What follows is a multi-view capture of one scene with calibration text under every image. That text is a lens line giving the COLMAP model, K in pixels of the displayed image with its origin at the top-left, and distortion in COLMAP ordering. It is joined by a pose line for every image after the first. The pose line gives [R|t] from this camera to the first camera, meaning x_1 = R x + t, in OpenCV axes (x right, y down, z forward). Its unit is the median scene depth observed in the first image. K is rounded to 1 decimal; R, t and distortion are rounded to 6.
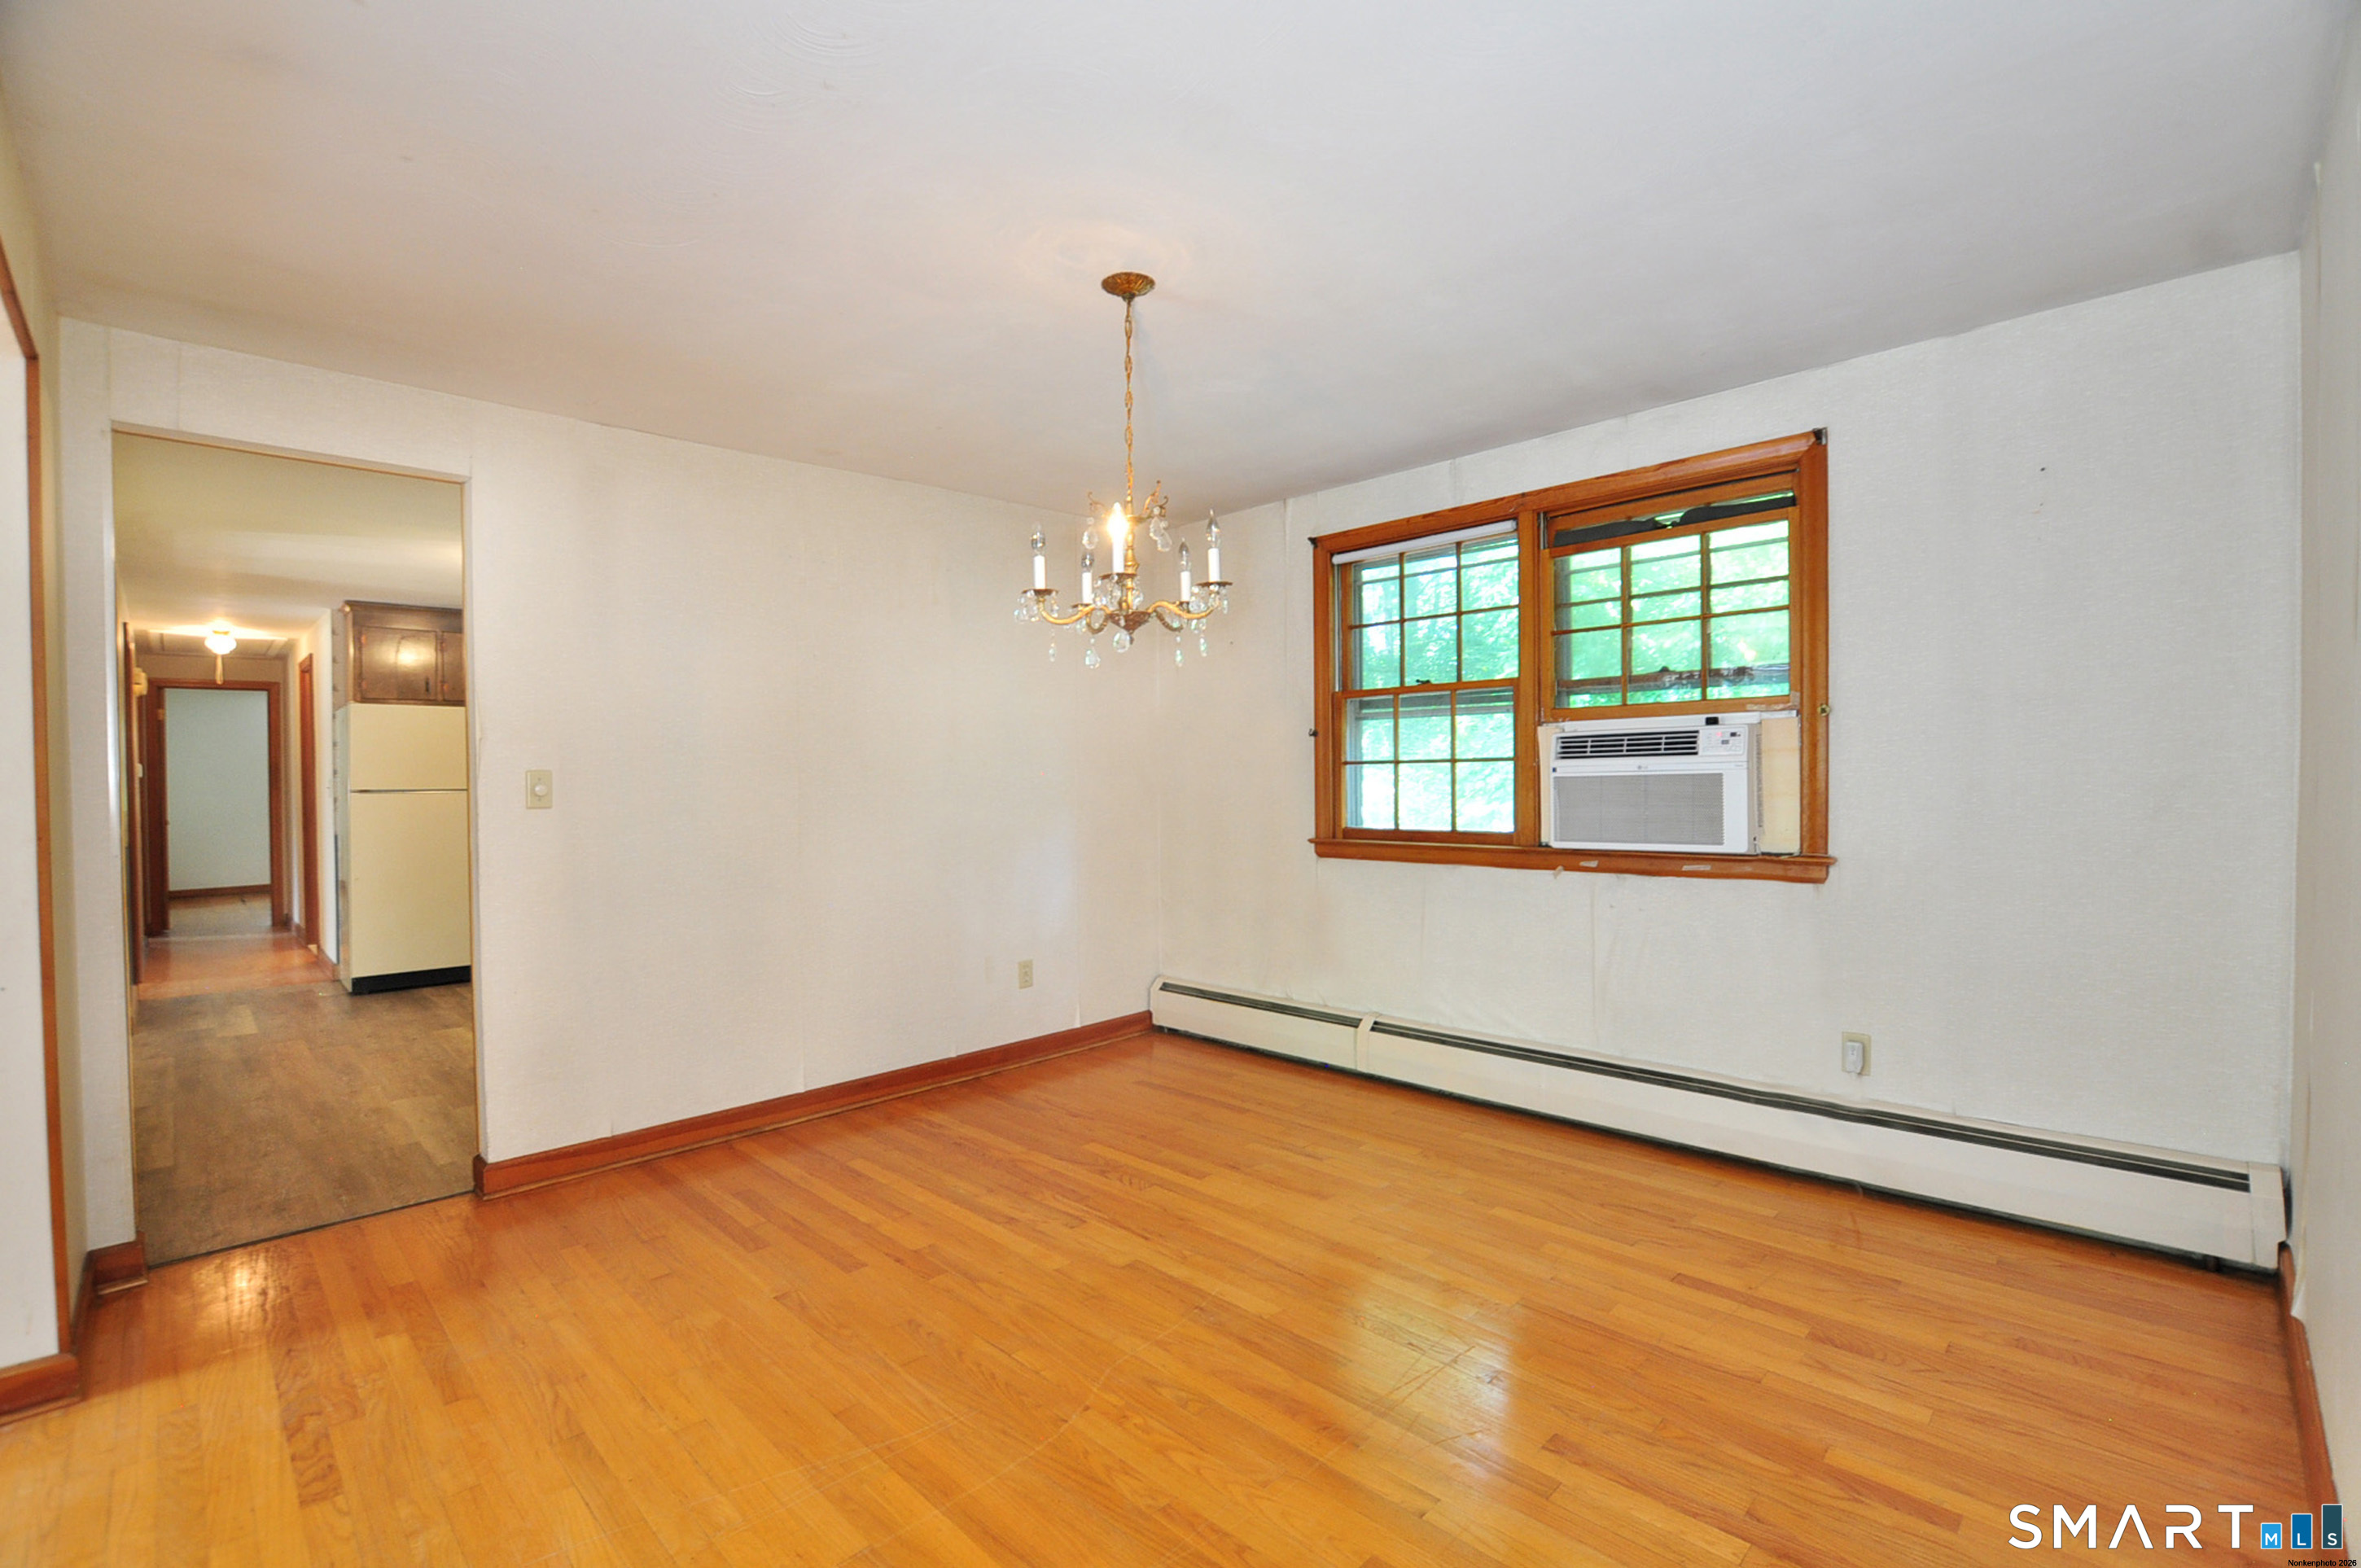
lens RADIAL K [[1039.0, 0, 1197.3], [0, 1039.0, 791.3], [0, 0, 1]] dist [-0.026124, 0.000579]
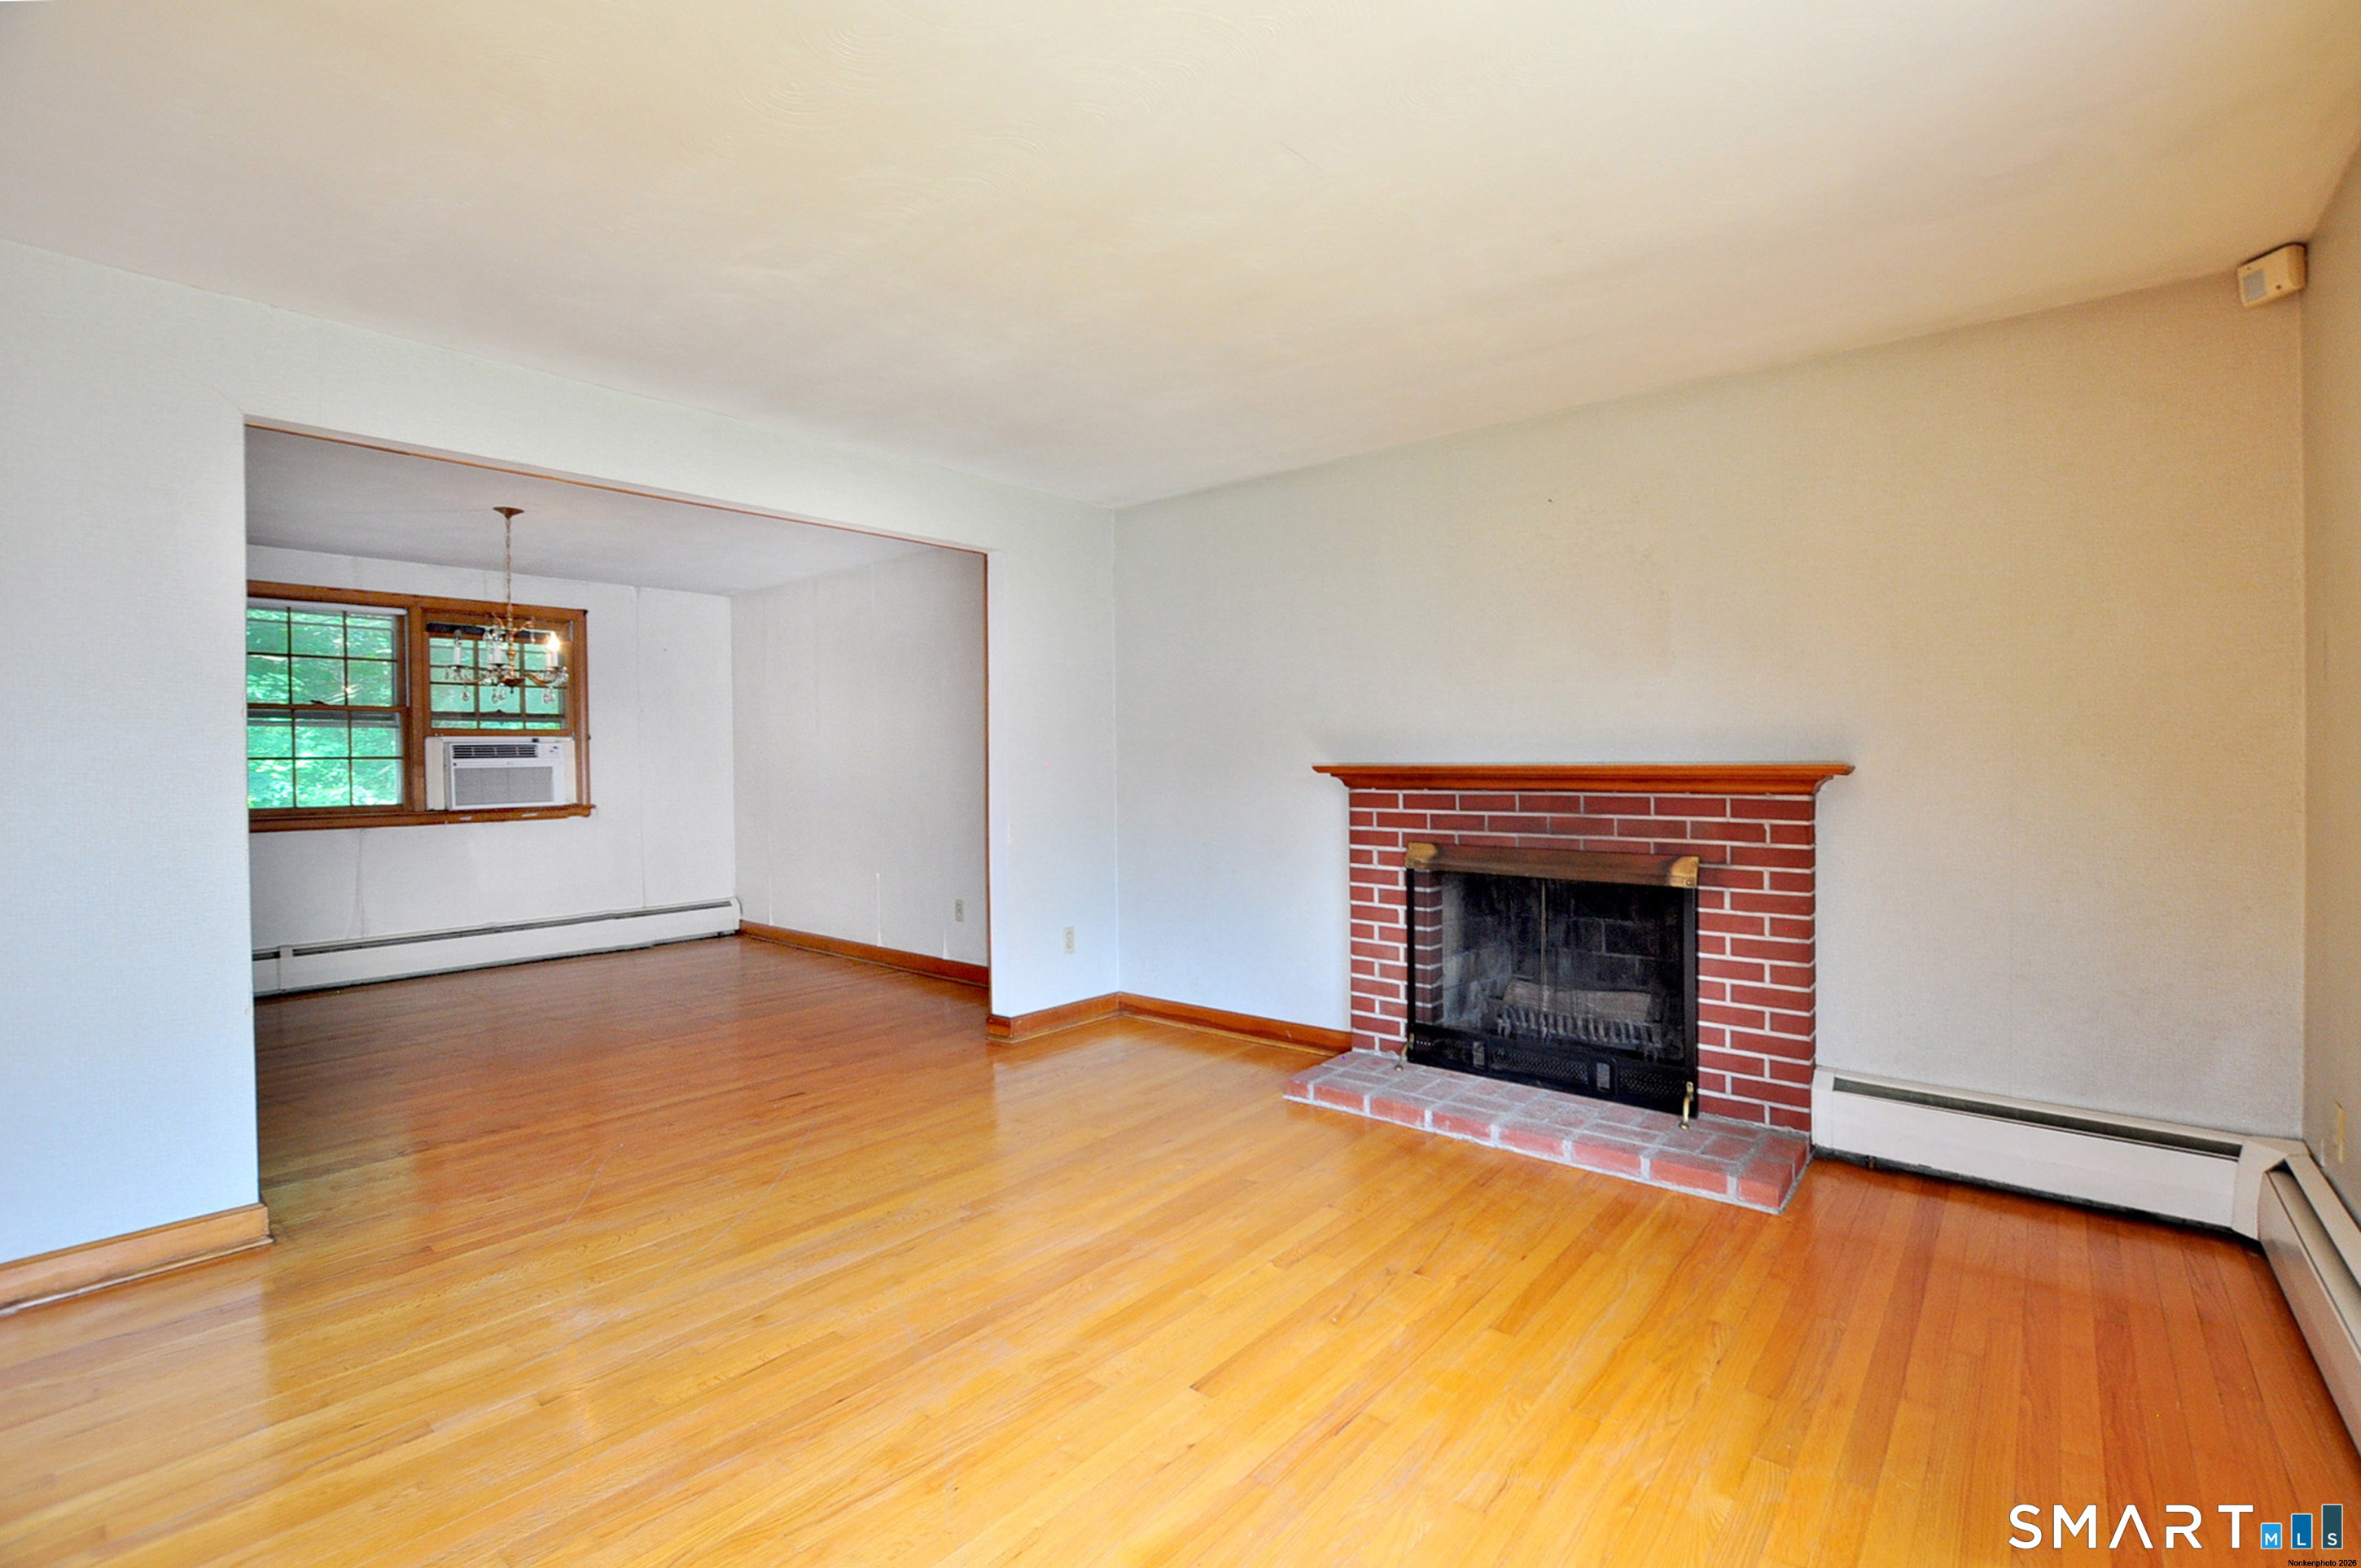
lens RADIAL K [[1045.6, 0, 1180.5], [0, 1045.6, 784.0], [0, 0, 1]] dist [-0.032104, 0.000106]
pose [[-0.074844, -0.006144, 0.997176, -1.414258], [0.028128, 0.999570, 0.008270, 0.030950], [-0.996798, 0.028668, -0.074639, -0.074444]]
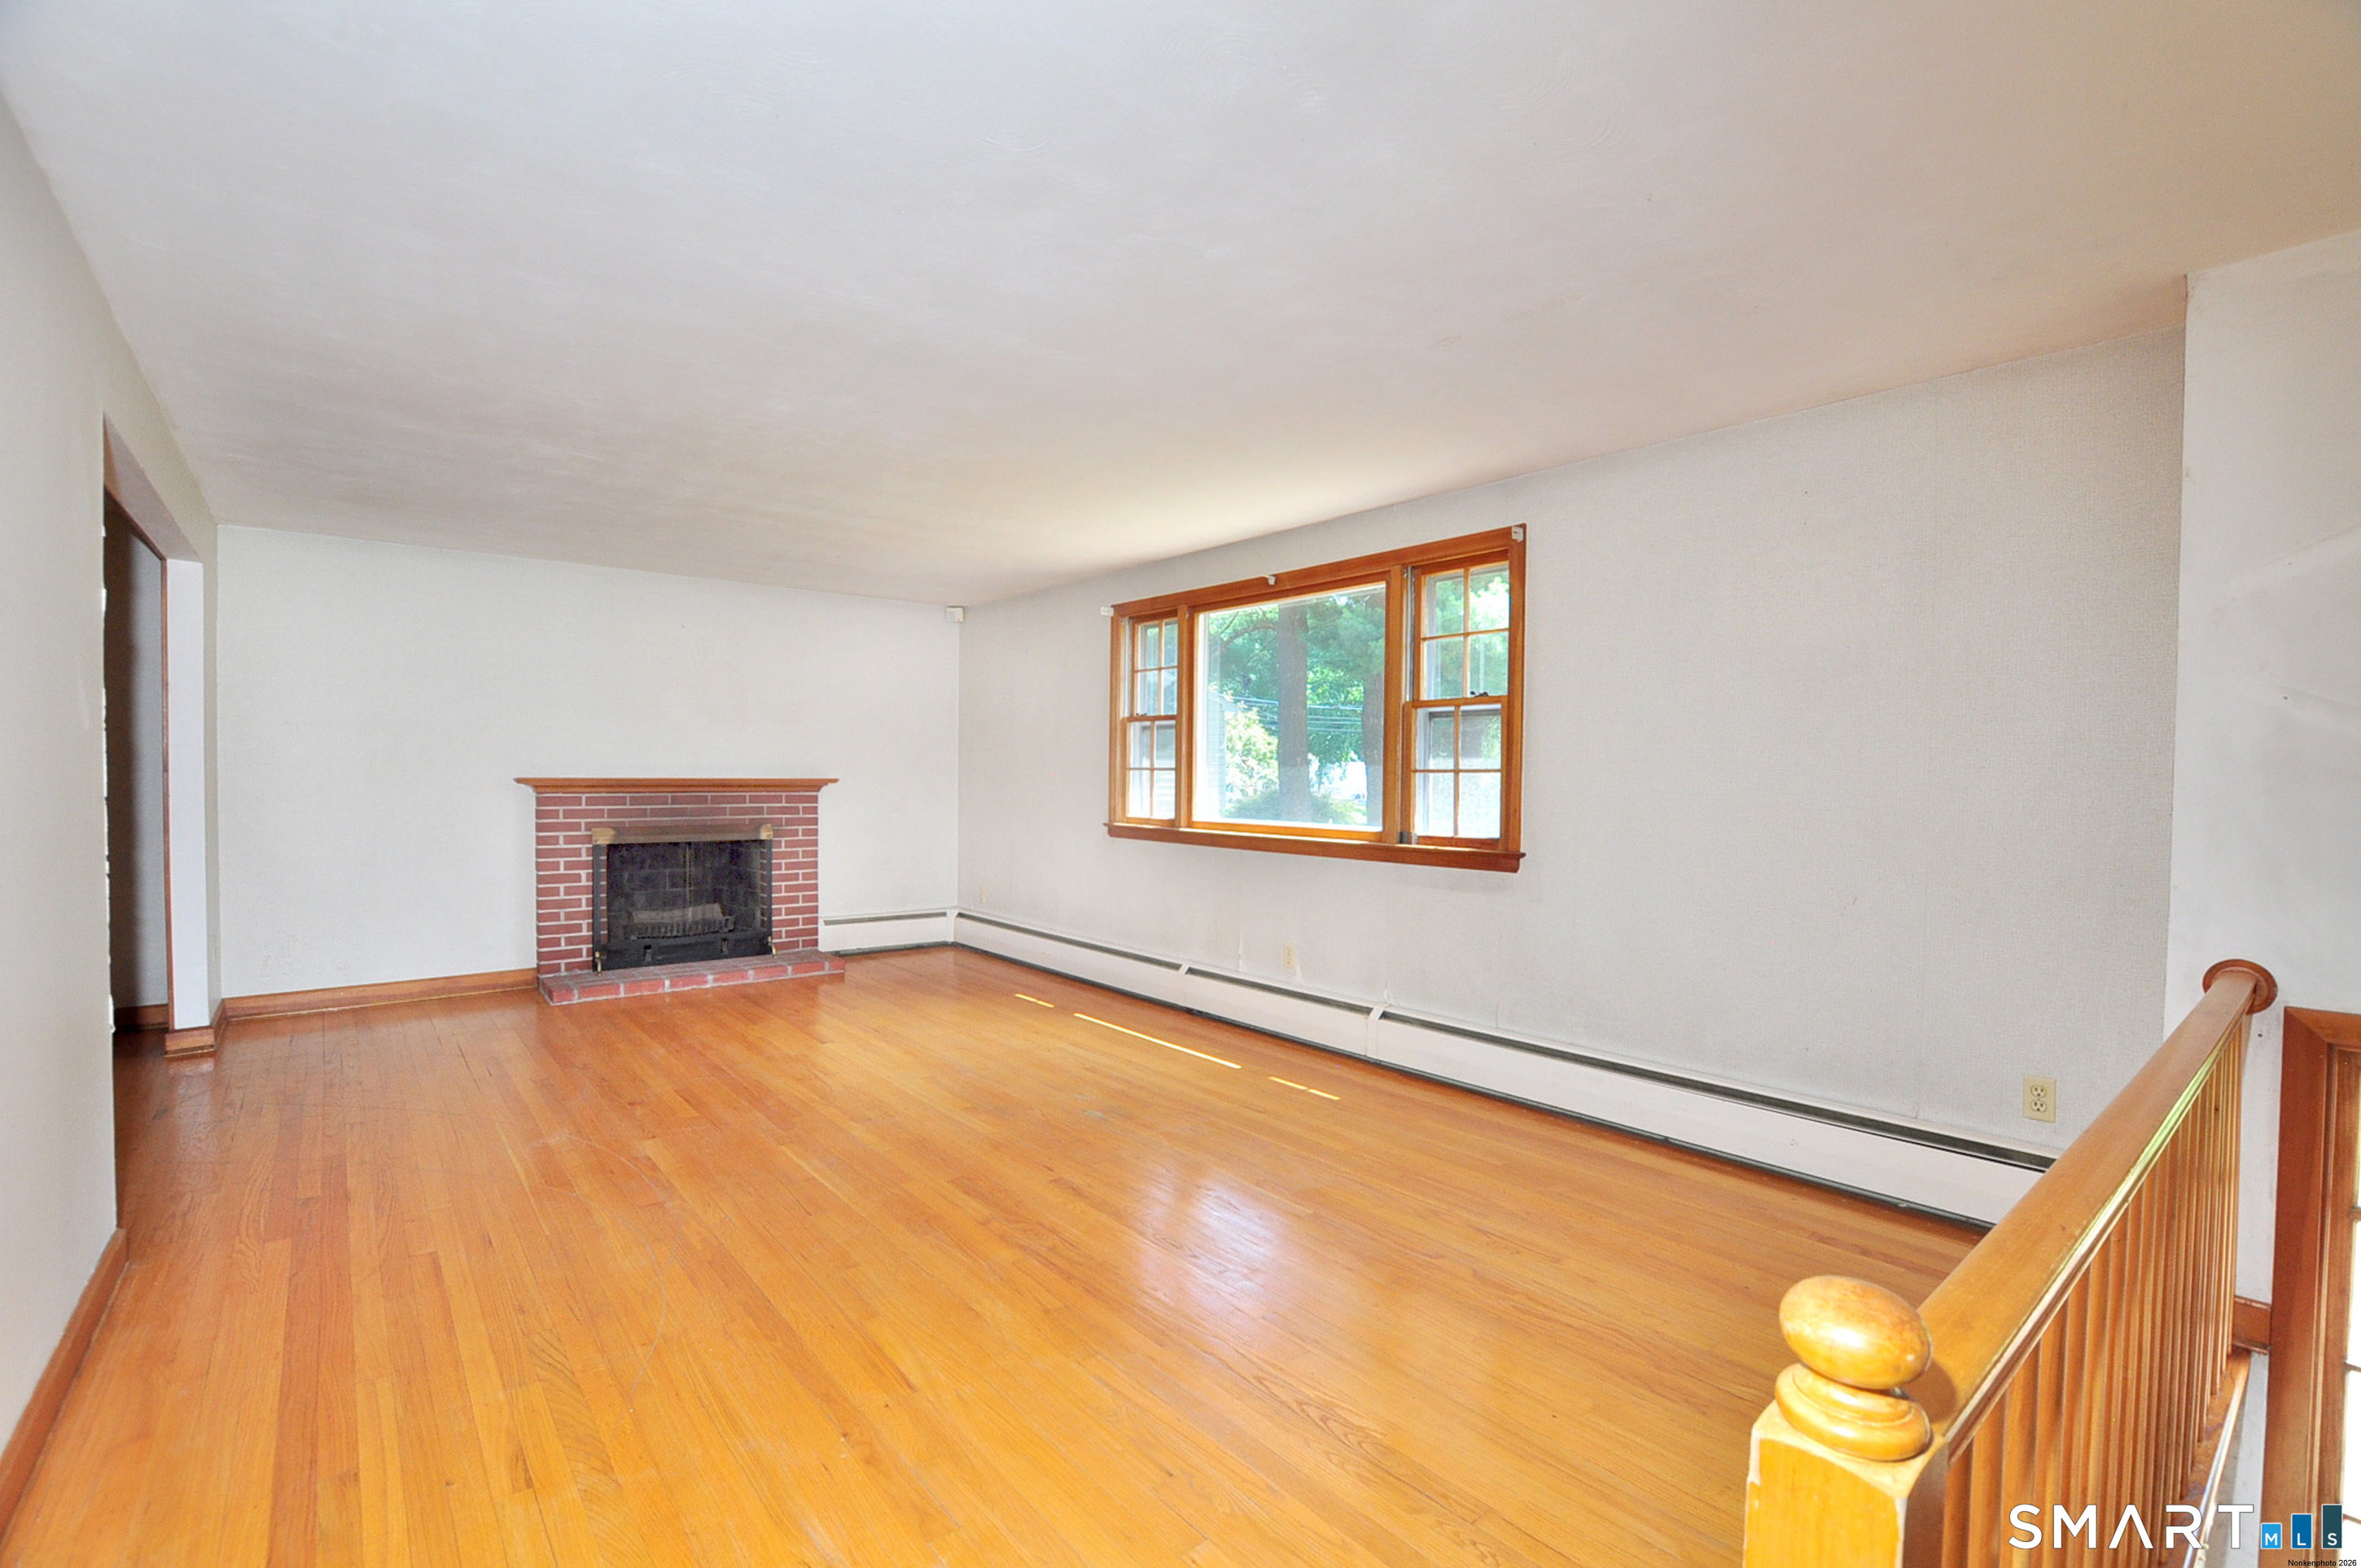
lens RADIAL K [[1045.6, 0, 1180.5], [0, 1045.6, 784.0], [0, 0, 1]] dist [-0.032104, 0.000106]
pose [[-0.994692, 0.004996, 0.102776, -1.450228], [0.008130, 0.999514, 0.030103, -0.003814], [-0.102575, 0.030779, -0.994249, 1.131131]]
